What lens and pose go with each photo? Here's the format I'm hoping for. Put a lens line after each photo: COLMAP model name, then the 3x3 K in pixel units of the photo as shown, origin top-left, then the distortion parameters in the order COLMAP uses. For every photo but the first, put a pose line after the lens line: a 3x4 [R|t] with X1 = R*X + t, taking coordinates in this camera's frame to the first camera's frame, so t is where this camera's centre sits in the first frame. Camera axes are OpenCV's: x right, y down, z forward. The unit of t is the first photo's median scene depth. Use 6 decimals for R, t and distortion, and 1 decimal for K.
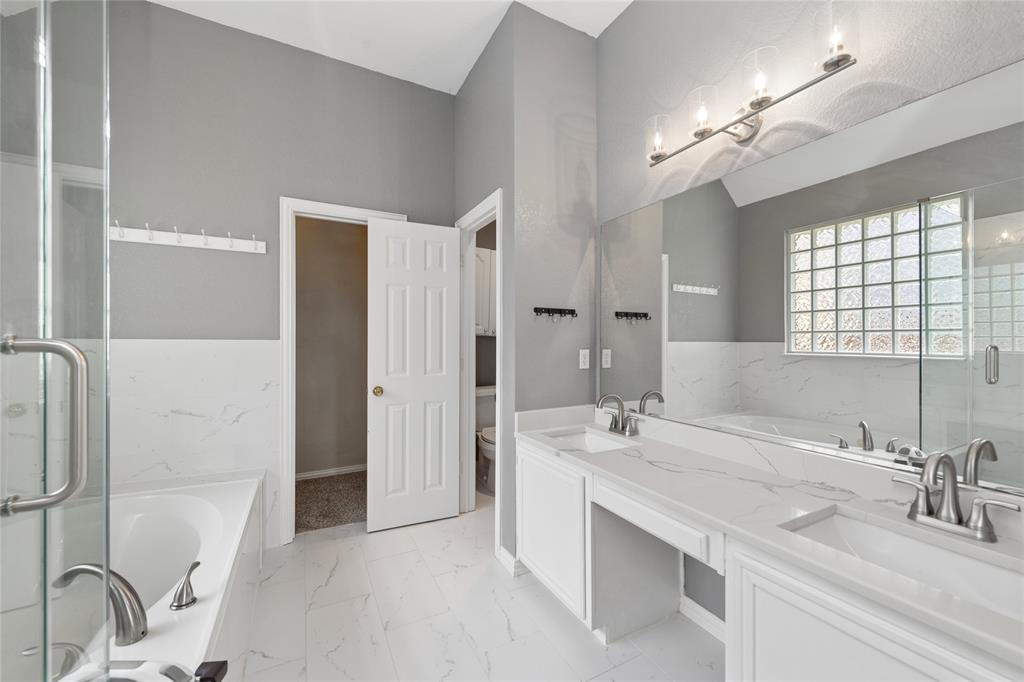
lens RADIAL K [[403.8, 0, 511.5], [0, 403.8, 346.4], [0, 0, 1]] dist [0.016875, -0.006729]
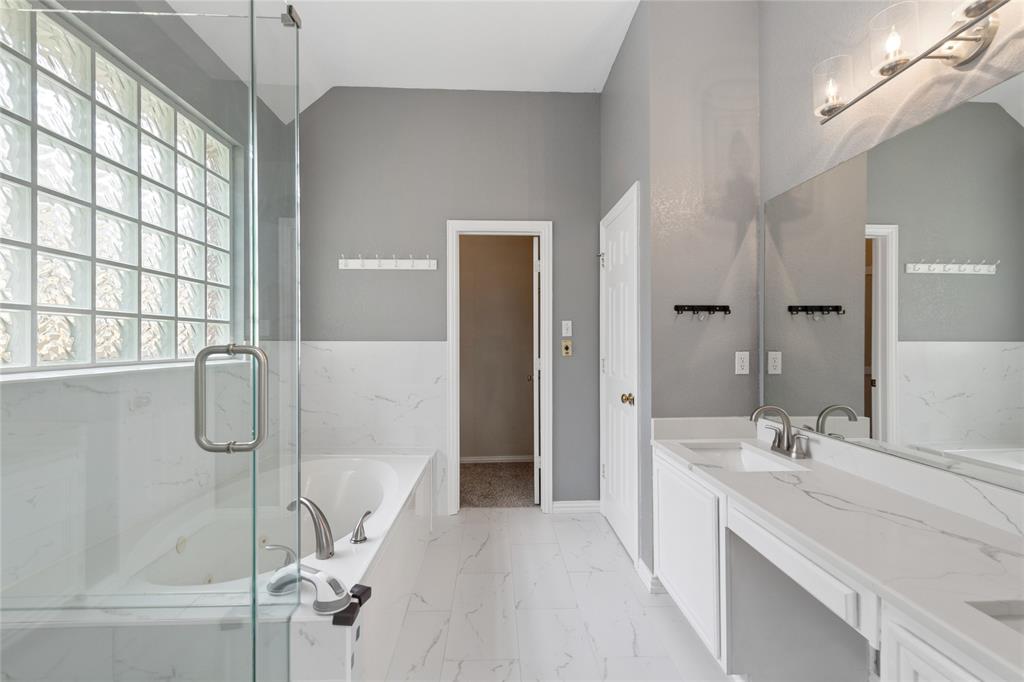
lens RADIAL K [[417.9, 0, 519.7], [0, 417.9, 345.6], [0, 0, 1]] dist [0.018143, -0.006525]
pose [[0.900769, 0.002726, -0.434290, 0.155678], [-0.001755, 0.999995, 0.002636, -0.007331], [0.434295, -0.001612, 0.900769, -0.007515]]
